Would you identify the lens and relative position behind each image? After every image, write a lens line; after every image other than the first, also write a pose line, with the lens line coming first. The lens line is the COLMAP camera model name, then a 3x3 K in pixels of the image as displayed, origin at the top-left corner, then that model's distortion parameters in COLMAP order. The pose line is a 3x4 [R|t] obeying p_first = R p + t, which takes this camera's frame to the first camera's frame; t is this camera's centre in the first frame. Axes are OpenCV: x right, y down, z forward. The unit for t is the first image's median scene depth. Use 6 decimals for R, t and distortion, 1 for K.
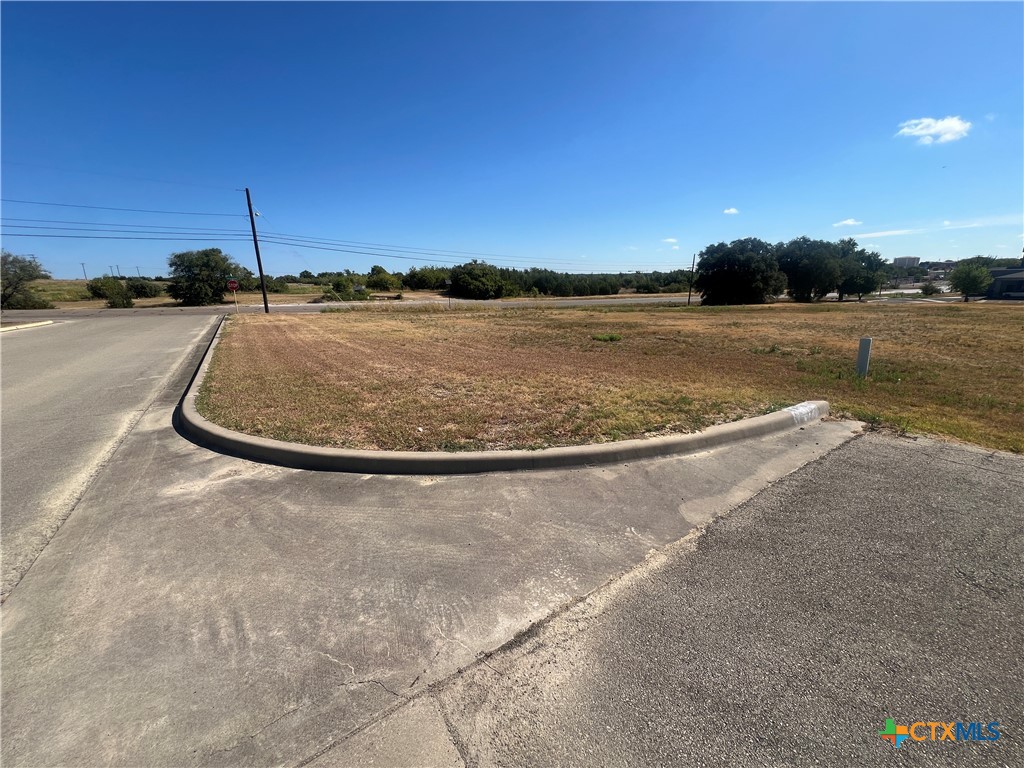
lens RADIAL K [[409.7, 0, 512.0], [0, 409.7, 384.0], [0, 0, 1]] dist [-0.000738, -0.000186]
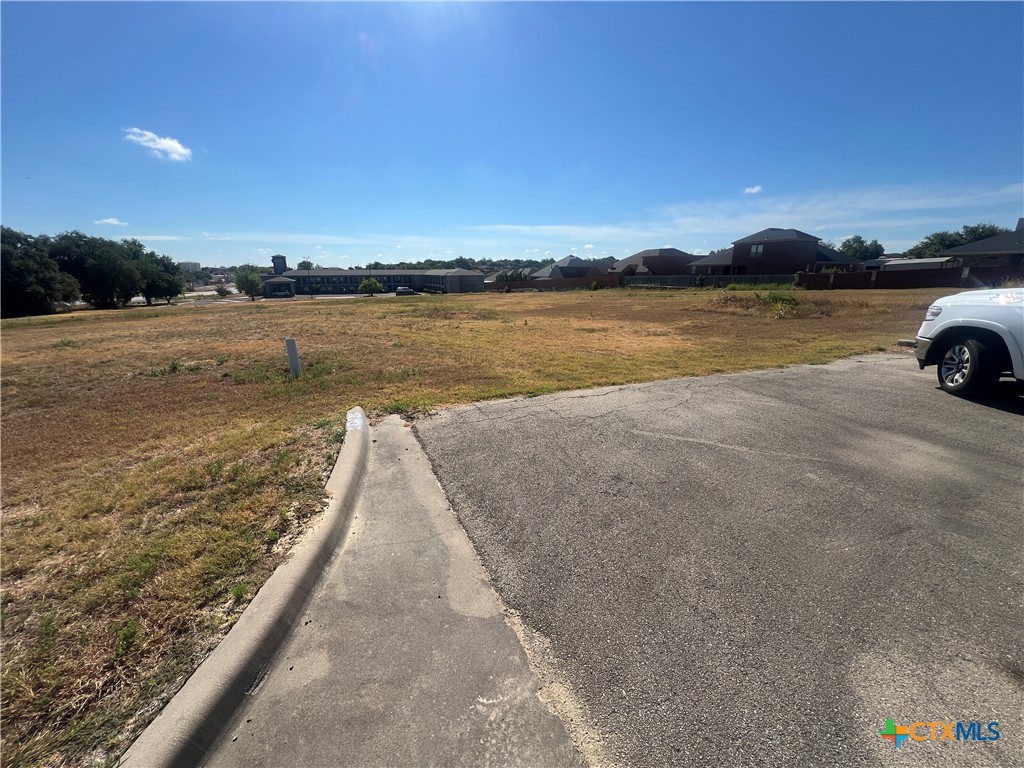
lens RADIAL K [[409.7, 0, 512.0], [0, 409.7, 384.0], [0, 0, 1]] dist [-0.000738, -0.000186]
pose [[0.172770, -0.234505, 0.956639, -0.006671], [0.241444, 0.951695, 0.189687, -0.007795], [-0.954911, 0.198203, 0.221044, 0.031584]]
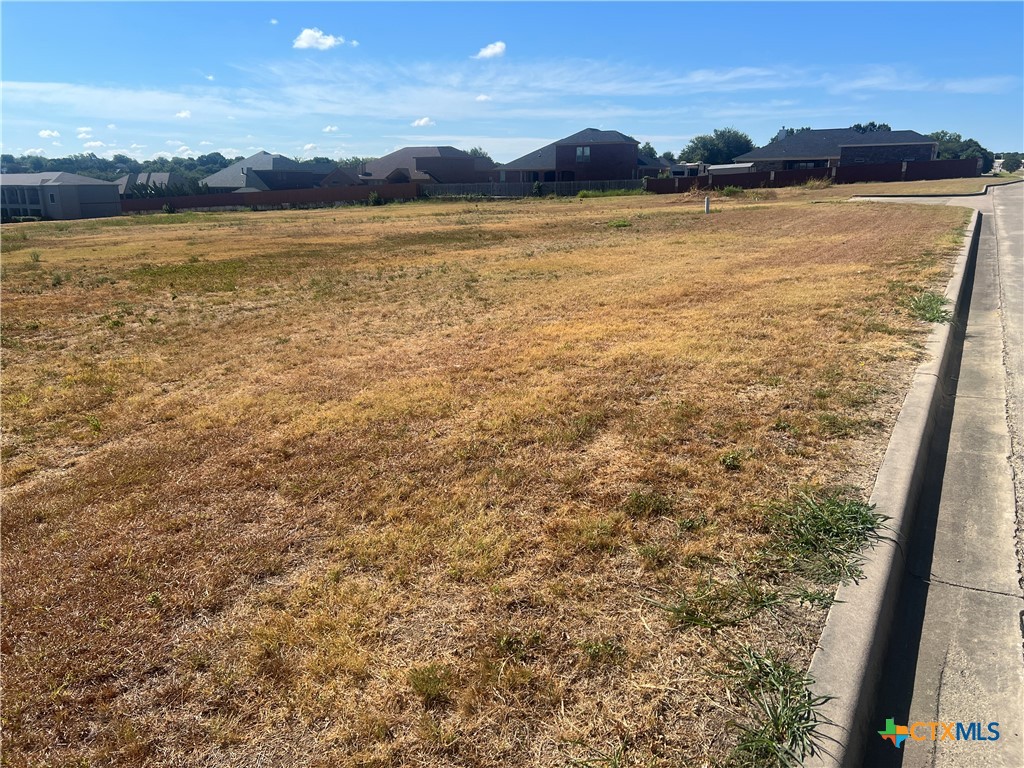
lens RADIAL K [[767.2, 0, 512.0], [0, 767.2, 384.0], [0, 0, 1]] dist [0.076726, -0.109114]
pose [[-0.435467, -0.200102, 0.877683, -0.291446], [0.238840, 0.914357, 0.326965, -0.090806], [-0.867942, 0.352009, -0.350380, 0.416054]]
